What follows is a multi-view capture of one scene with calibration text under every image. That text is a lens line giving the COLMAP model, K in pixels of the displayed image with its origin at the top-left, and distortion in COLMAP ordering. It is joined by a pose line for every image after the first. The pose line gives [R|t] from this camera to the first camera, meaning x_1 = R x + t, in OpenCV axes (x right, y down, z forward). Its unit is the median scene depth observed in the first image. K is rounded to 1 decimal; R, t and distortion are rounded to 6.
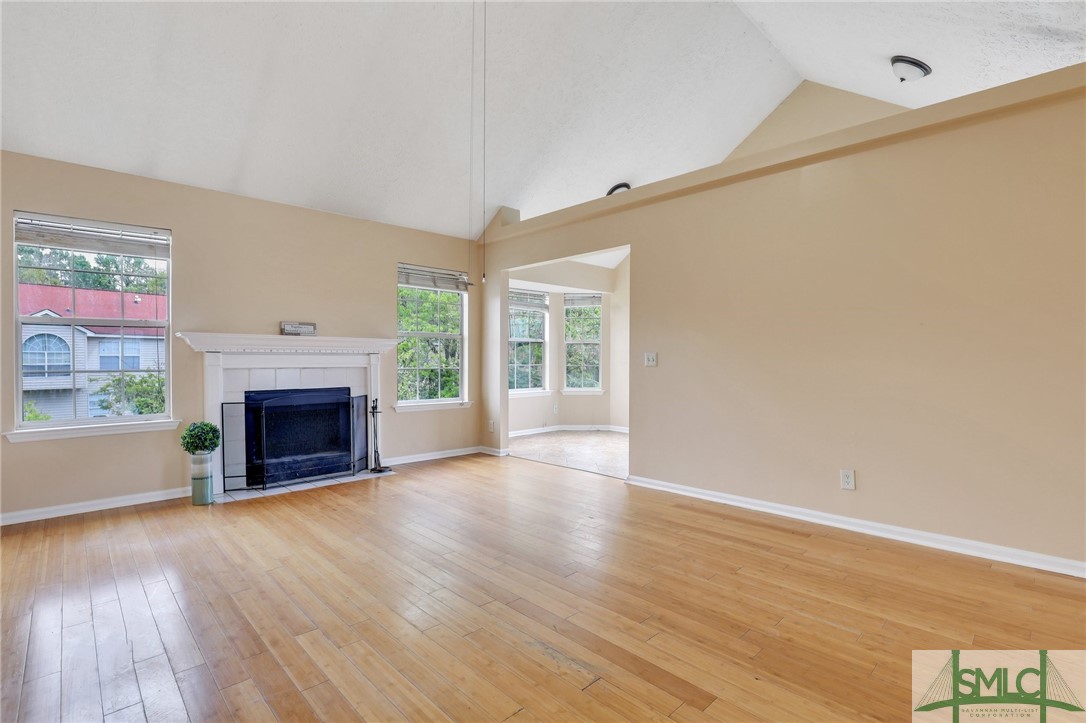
lens RADIAL K [[511.4, 0, 551.5], [0, 511.4, 365.3], [0, 0, 1]] dist [-0.033199, 0.003993]
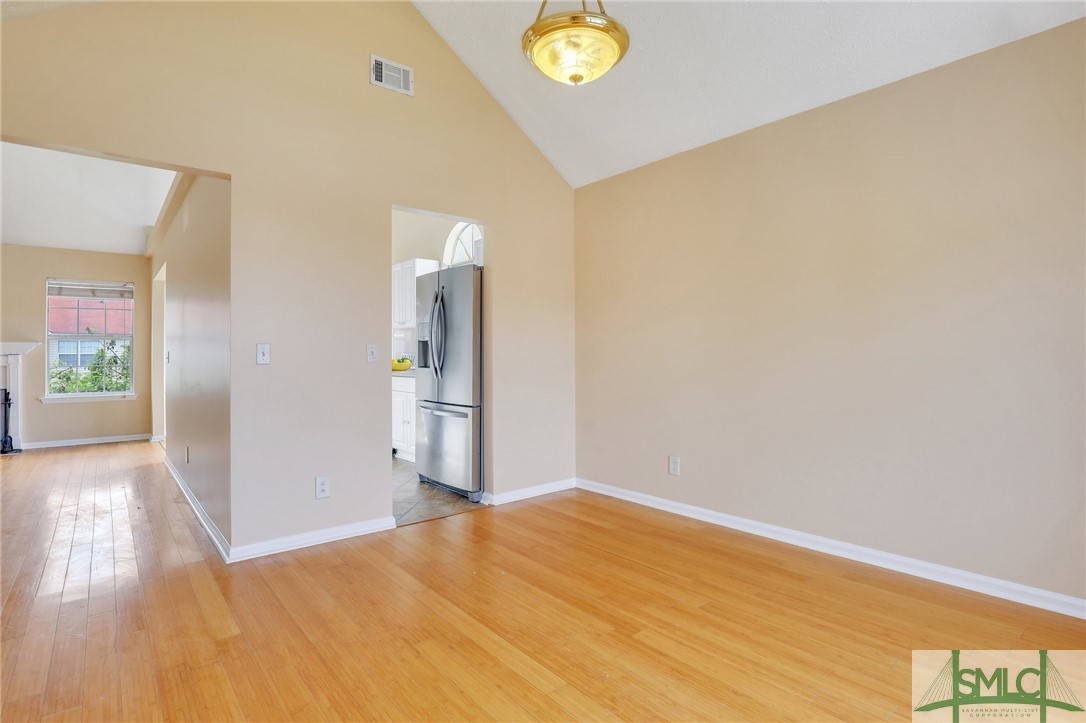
lens RADIAL K [[538.5, 0, 555.7], [0, 538.5, 343.1], [0, 0, 1]] dist [-0.020366, -0.001454]
pose [[0.997242, -0.014645, -0.072753, 1.341378], [0.012789, 0.999582, -0.025921, -0.001230], [0.073103, 0.024919, 0.997013, -0.186944]]
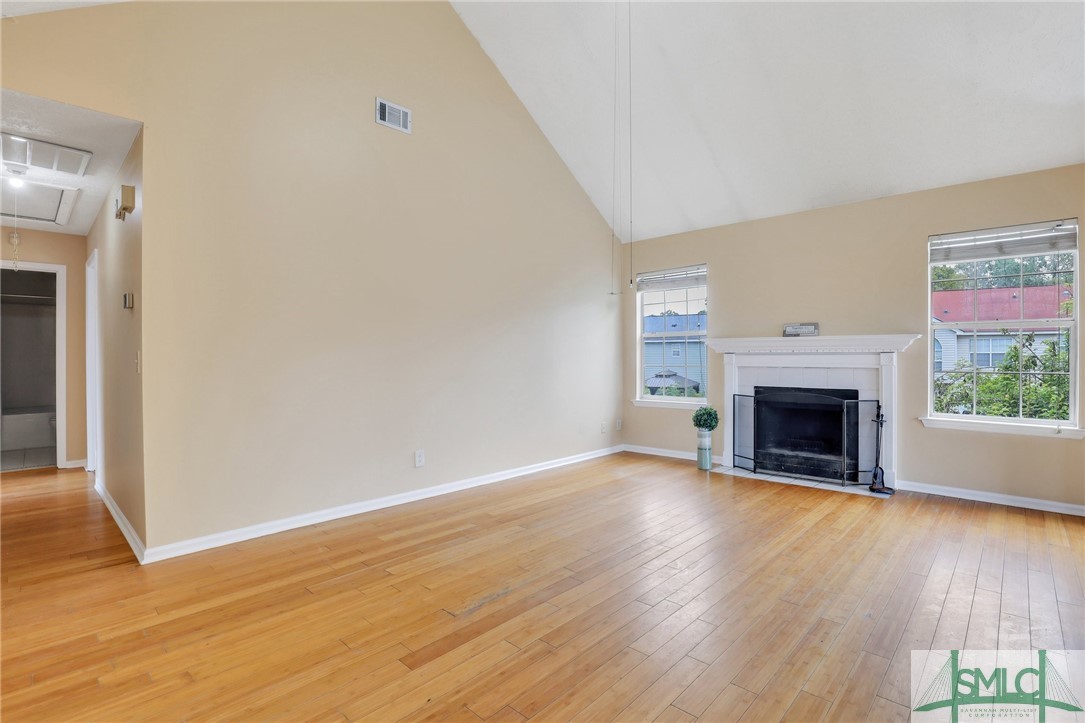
lens RADIAL K [[510.9, 0, 547.1], [0, 510.9, 355.5], [0, 0, 1]] dist [-0.033199, 0.003993]
pose [[0.035418, -0.004199, -0.999364, 0.620003], [-0.009325, 0.999946, -0.004532, -0.011078], [0.999329, 0.009480, 0.035377, 0.536420]]
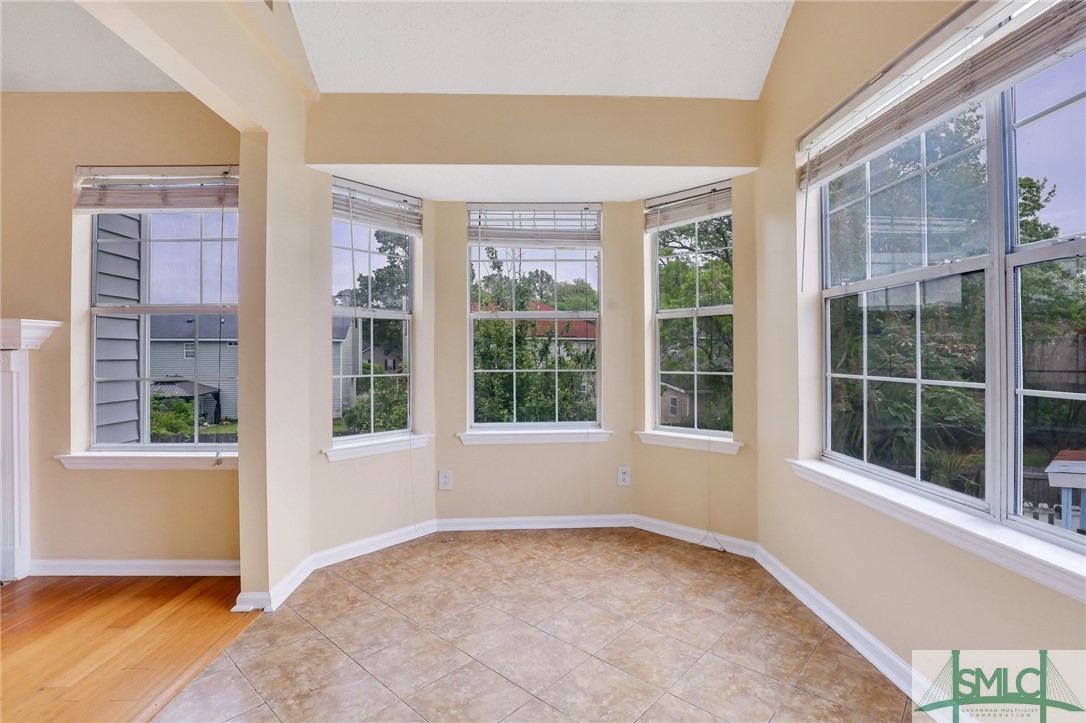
lens RADIAL K [[511.4, 0, 547.4], [0, 511.4, 356.8], [0, 0, 1]] dist [-0.033199, 0.003993]
pose [[0.738931, -0.005514, -0.673759, 0.504678], [-0.002356, 0.999939, -0.010767, -0.015462], [0.673777, 0.009544, 0.738873, 1.291429]]
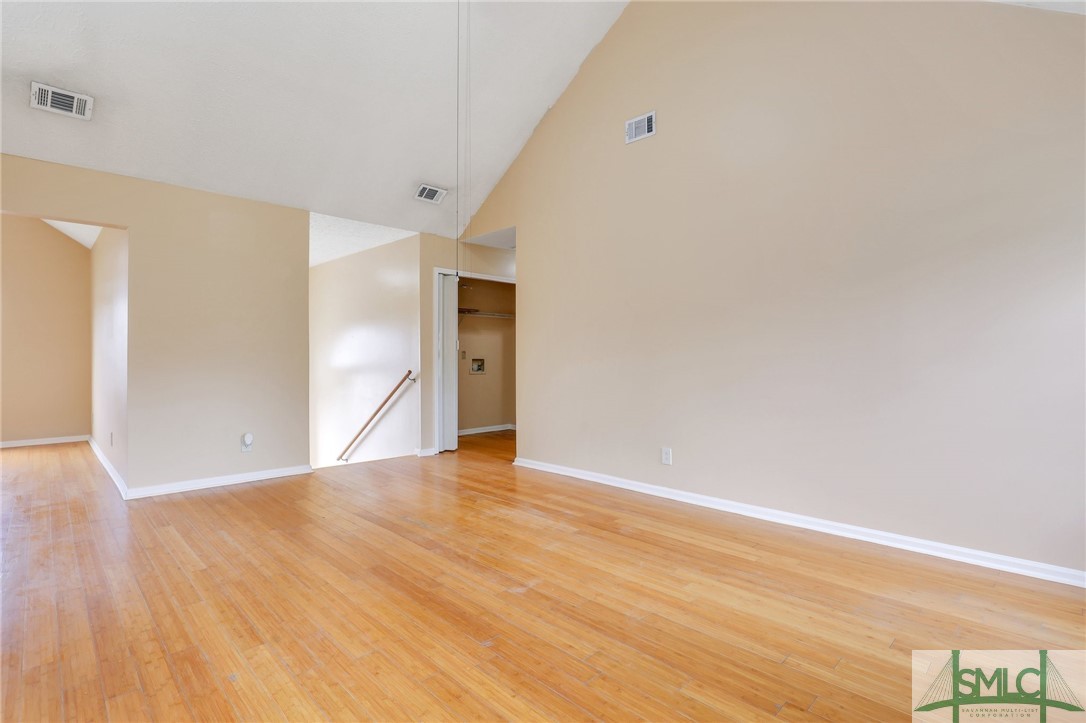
lens RADIAL K [[511.4, 0, 547.3], [0, 511.4, 356.5], [0, 0, 1]] dist [-0.033199, 0.003993]
pose [[-0.999901, -0.003210, -0.013681, -0.200427], [-0.003402, 0.999896, 0.013985, -0.018086], [0.013634, 0.014031, -0.999809, 1.360645]]
